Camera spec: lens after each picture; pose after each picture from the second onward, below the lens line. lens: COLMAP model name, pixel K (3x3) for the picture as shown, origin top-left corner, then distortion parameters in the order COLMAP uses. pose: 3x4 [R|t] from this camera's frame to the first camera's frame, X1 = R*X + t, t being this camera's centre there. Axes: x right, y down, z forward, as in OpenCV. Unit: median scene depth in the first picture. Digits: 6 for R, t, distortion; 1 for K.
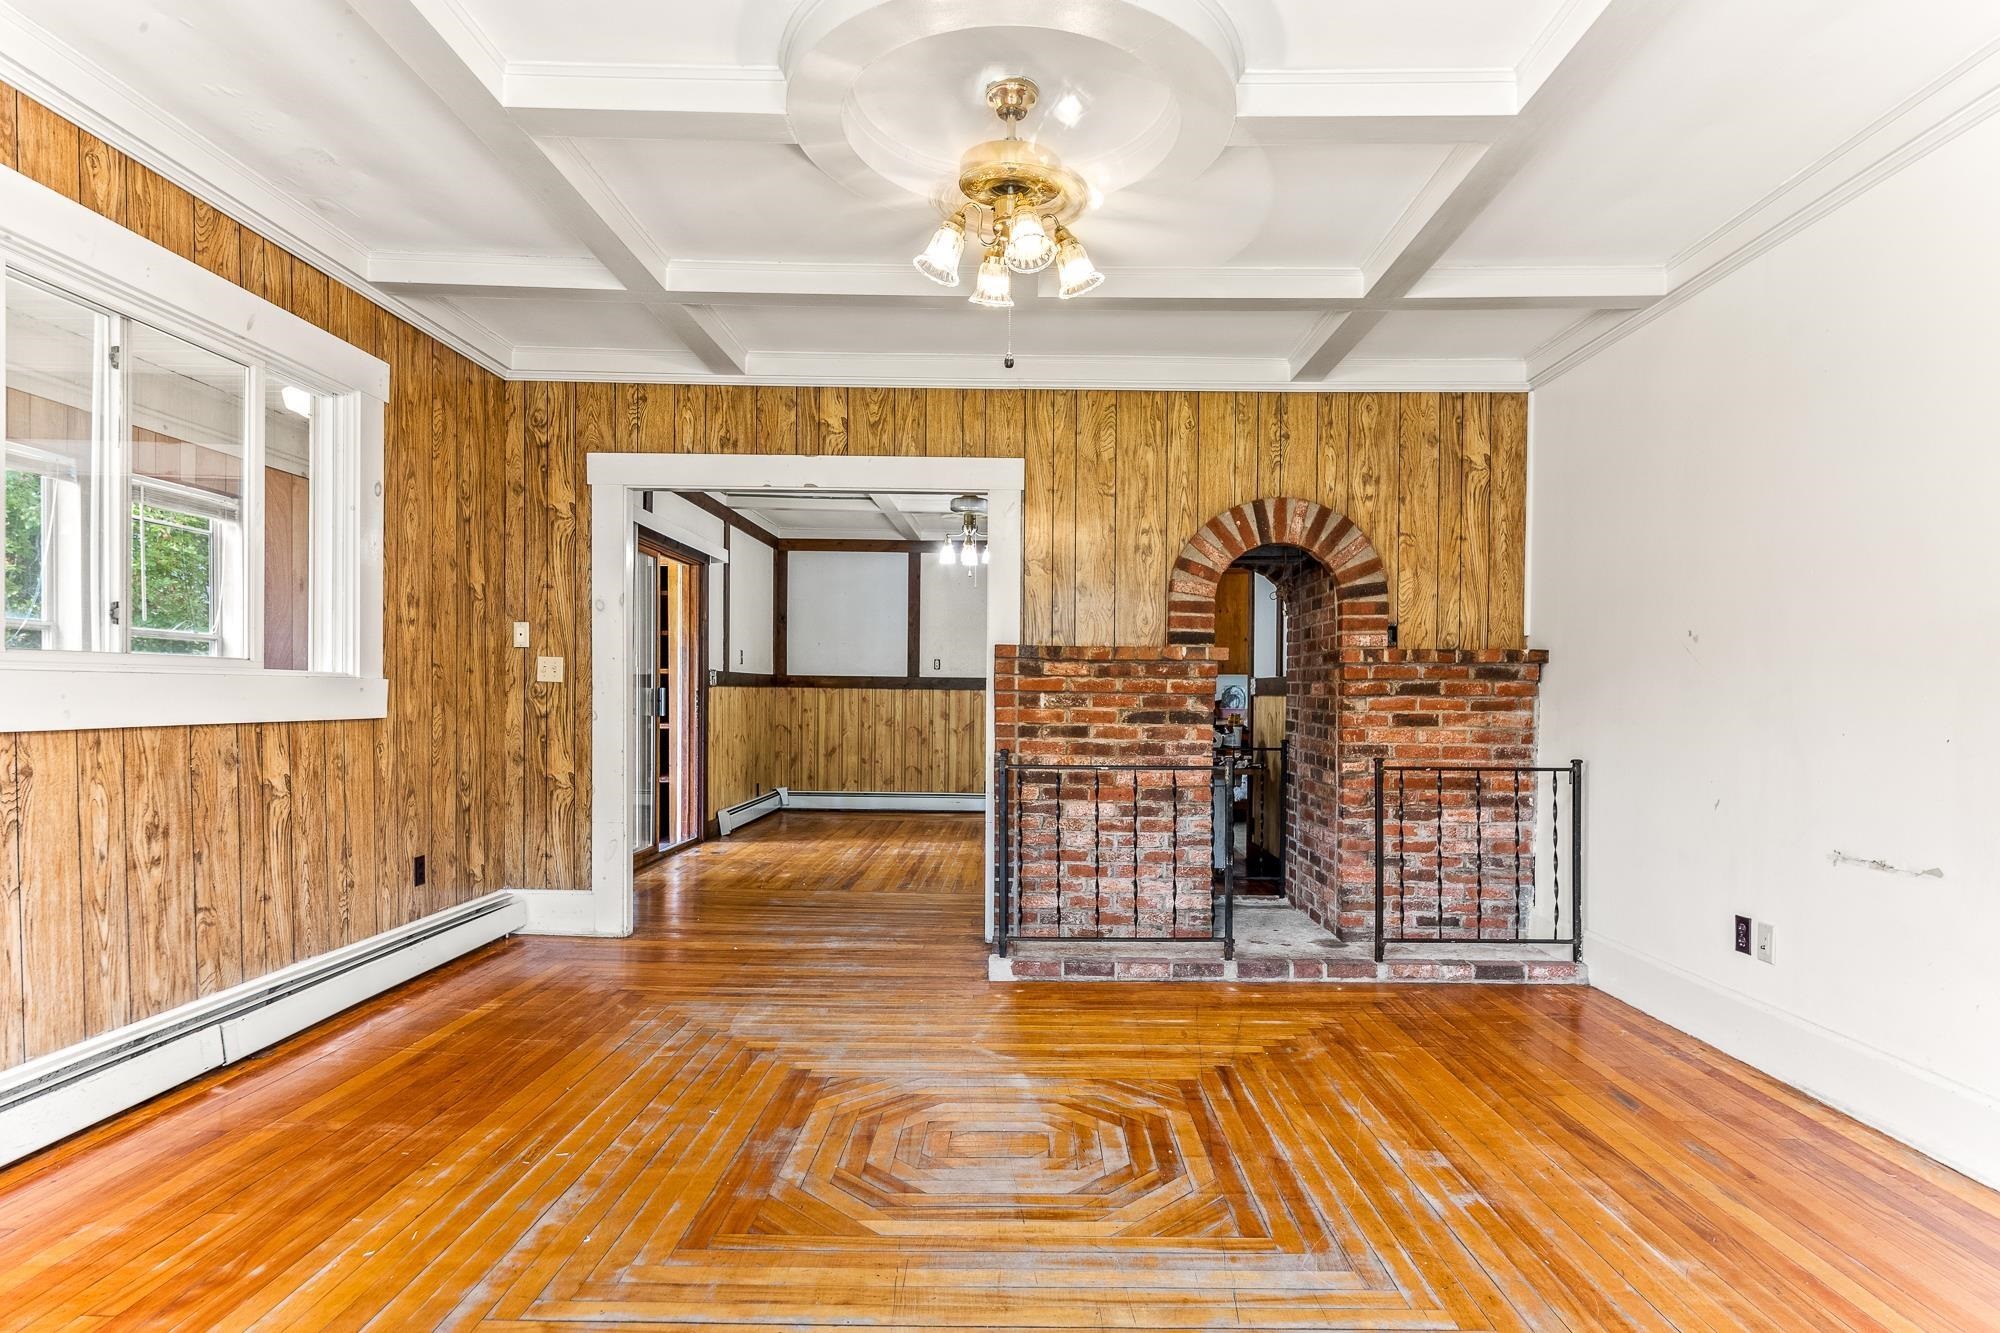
lens RADIAL K [[1080.0, 0, 1023.0], [0, 1080.0, 712.9], [0, 0, 1]] dist [-0.004934, -0.001038]
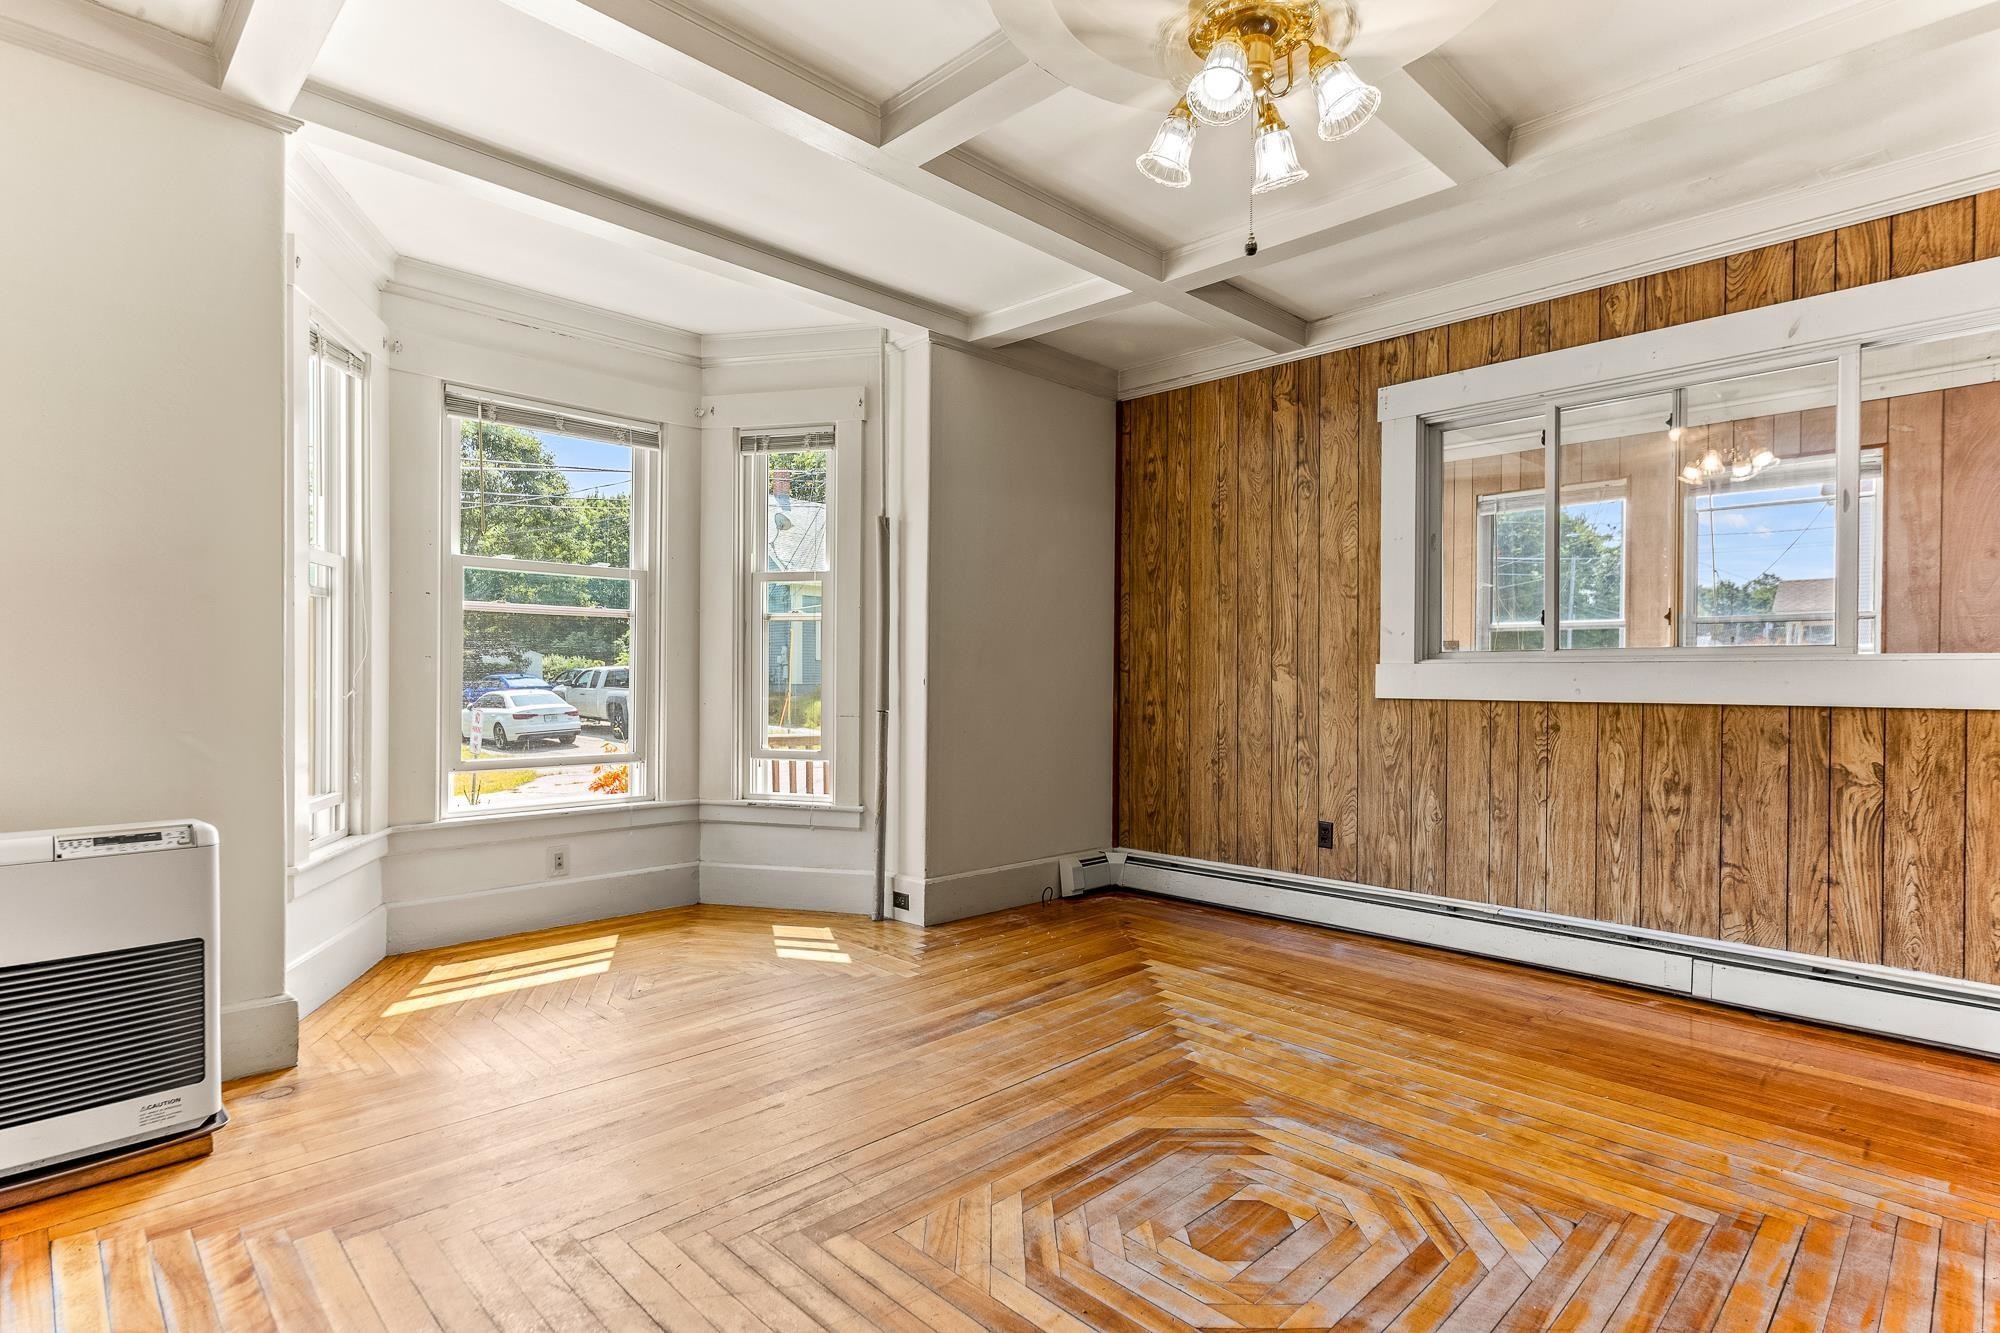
lens RADIAL K [[988.4, 0, 1004.7], [0, 988.4, 671.8], [0, 0, 1]] dist [-0.003852, -0.000768]
pose [[-0.716868, -0.018543, -0.696962, 0.565477], [-0.024380, 0.999702, -0.001521, -0.004204], [0.696782, 0.015902, -0.717106, 1.280084]]
